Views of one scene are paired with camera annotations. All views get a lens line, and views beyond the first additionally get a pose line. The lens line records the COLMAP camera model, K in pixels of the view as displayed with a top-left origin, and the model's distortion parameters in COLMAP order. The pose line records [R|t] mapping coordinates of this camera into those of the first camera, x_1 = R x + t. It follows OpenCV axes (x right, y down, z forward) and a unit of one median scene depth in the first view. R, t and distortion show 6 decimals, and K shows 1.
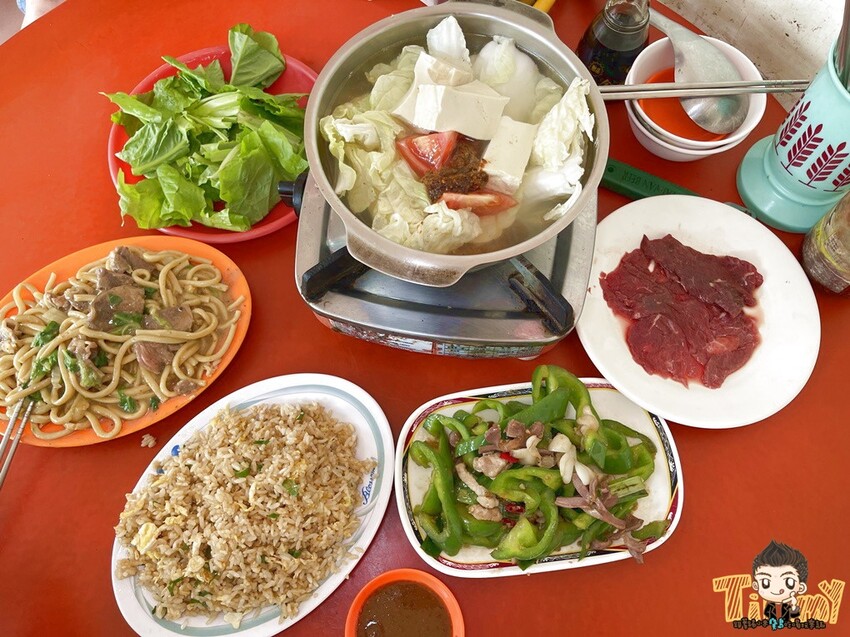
lens RADIAL K [[646.3, 0, 425.0], [0, 646.3, 318.5], [0, 0, 1]] dist [0.012541, 0.001362]
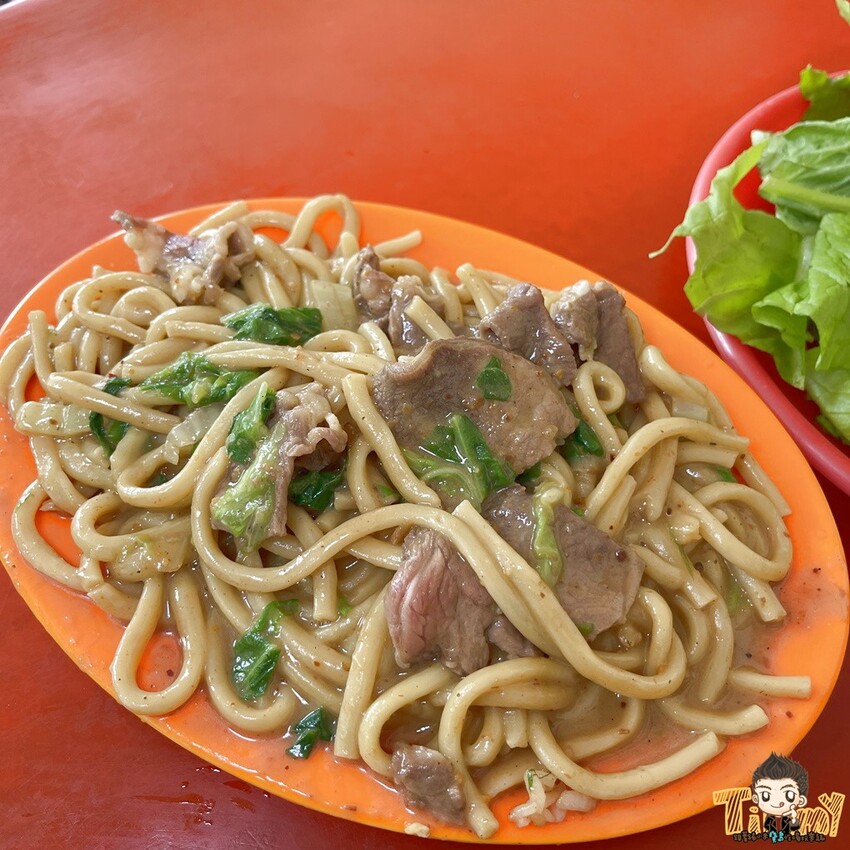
lens RADIAL K [[883.2, 0, 424.7], [0, 883.2, 448.7], [0, 0, 1]] dist [0.121061, -0.228122]
pose [[0.636482, 0.655100, -0.407105, -0.312802], [-0.730018, 0.682020, -0.043852, 0.032239], [0.248926, 0.325105, 0.912328, 0.631476]]
